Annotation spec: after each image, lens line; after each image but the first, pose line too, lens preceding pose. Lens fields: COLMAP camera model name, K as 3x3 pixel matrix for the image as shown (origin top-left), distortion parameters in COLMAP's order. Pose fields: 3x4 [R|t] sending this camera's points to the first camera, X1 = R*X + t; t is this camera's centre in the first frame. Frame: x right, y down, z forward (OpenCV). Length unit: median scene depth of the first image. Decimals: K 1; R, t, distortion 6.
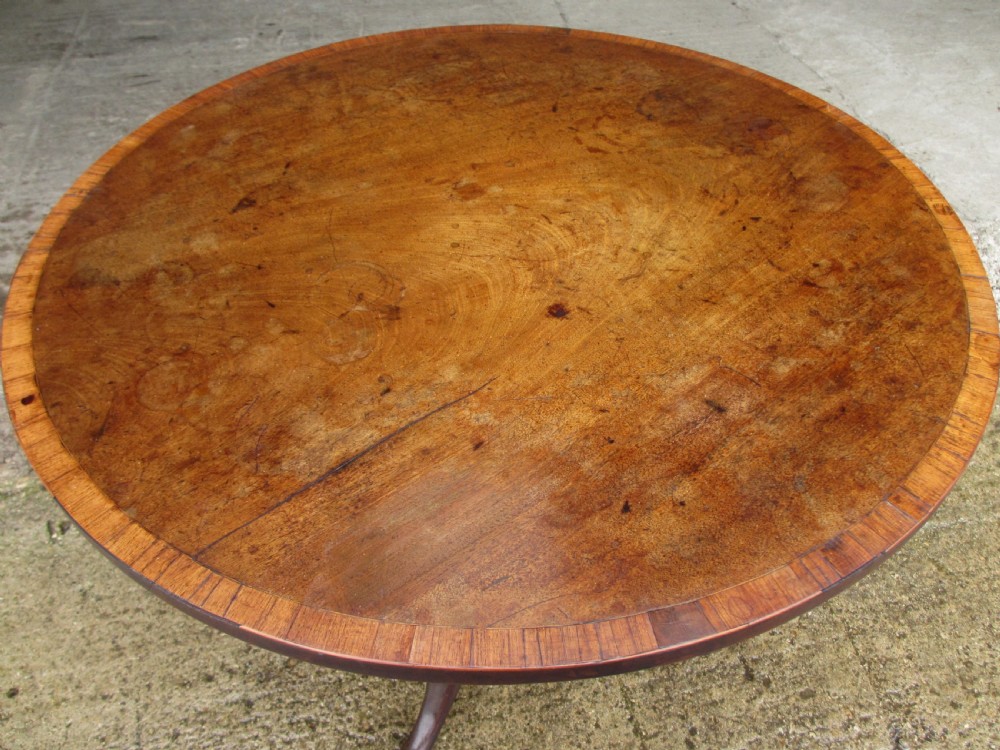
lens RADIAL K [[836.1, 0, 502.7], [0, 836.1, 376.6], [0, 0, 1]] dist [-0.052922, 0.019578]
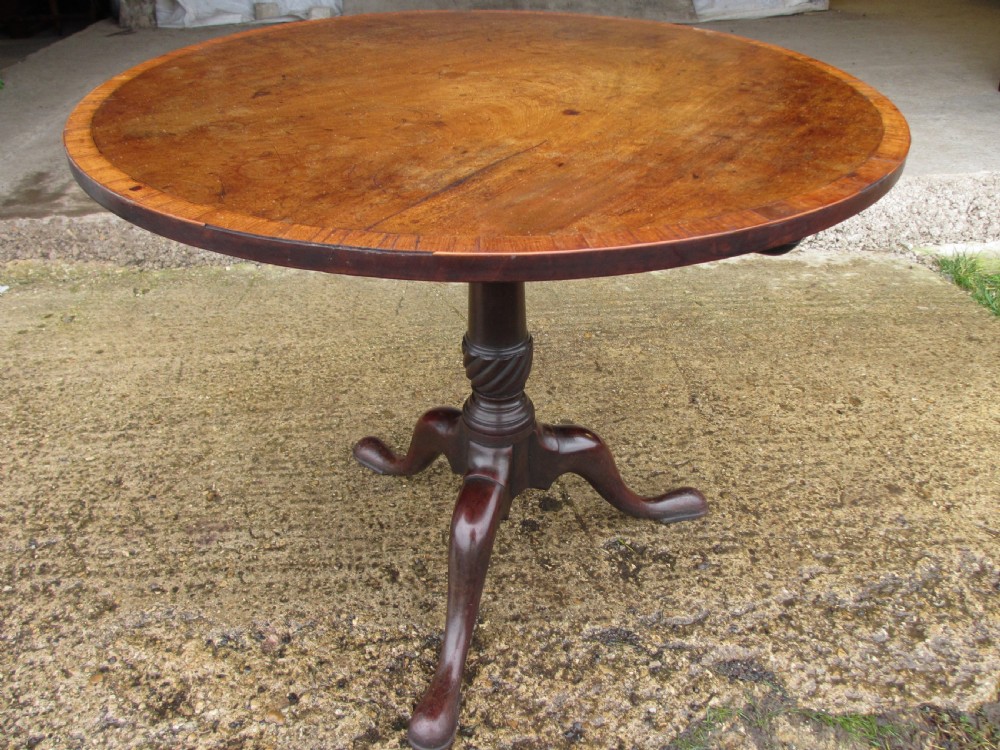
lens RADIAL K [[836.1, 0, 502.7], [0, 836.1, 376.6], [0, 0, 1]] dist [-0.052922, 0.019578]
pose [[0.959041, -0.150711, 0.239846, -0.386957], [0.197009, 0.963273, -0.182465, 0.506335], [-0.203538, 0.222243, 0.953510, -0.045475]]
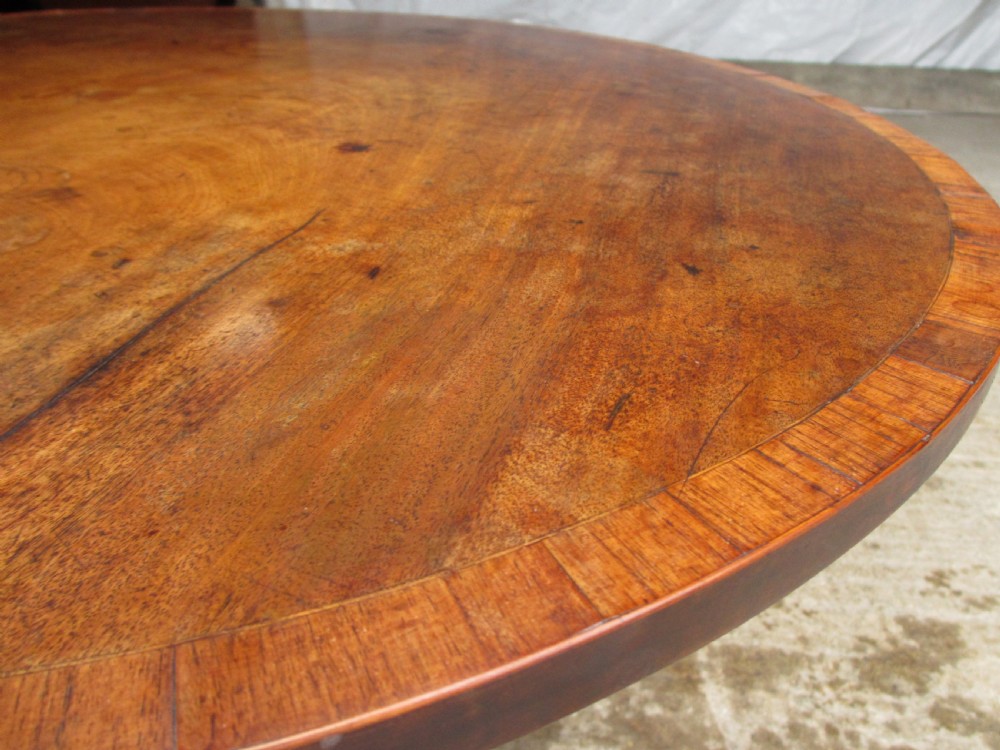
lens RADIAL K [[836.1, 0, 502.7], [0, 836.1, 376.6], [0, 0, 1]] dist [-0.052922, 0.019578]
pose [[0.818851, -0.268181, 0.507506, -0.201681], [0.385177, 0.912251, -0.139415, 0.205279], [-0.425584, 0.309640, 0.850295, 0.507726]]
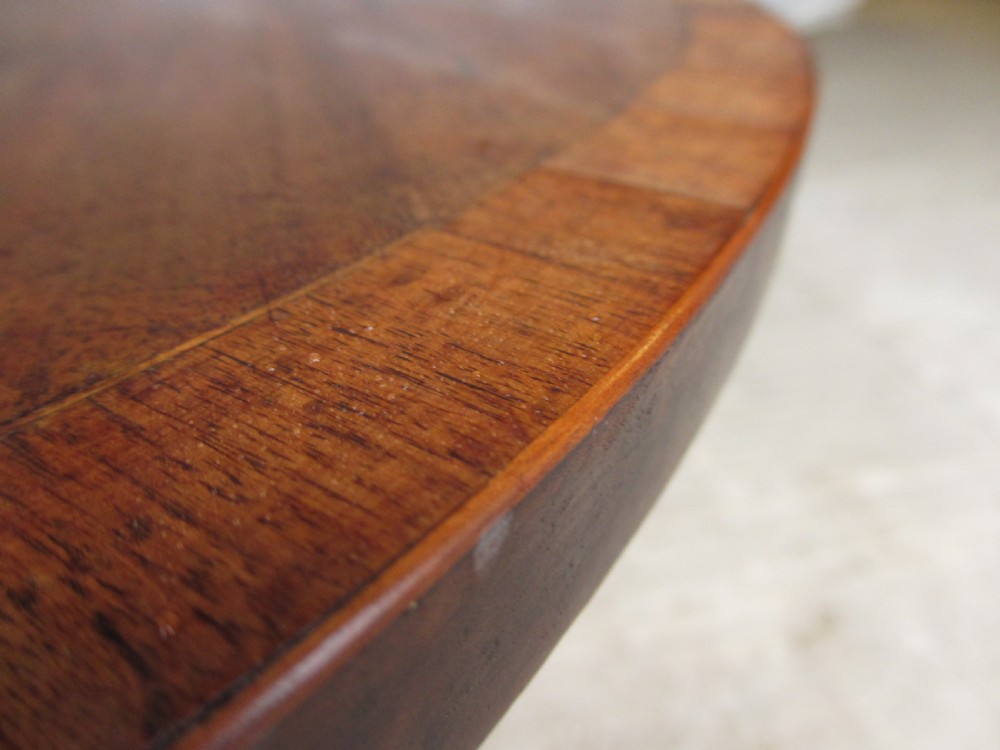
lens RADIAL K [[836.1, 0, 502.7], [0, 836.1, 376.6], [0, 0, 1]] dist [-0.052922, 0.019578]
pose [[0.370070, -0.474176, 0.798877, -0.204612], [0.654684, 0.743224, 0.137869, 0.223198], [-0.659119, 0.471991, 0.585480, 0.677080]]
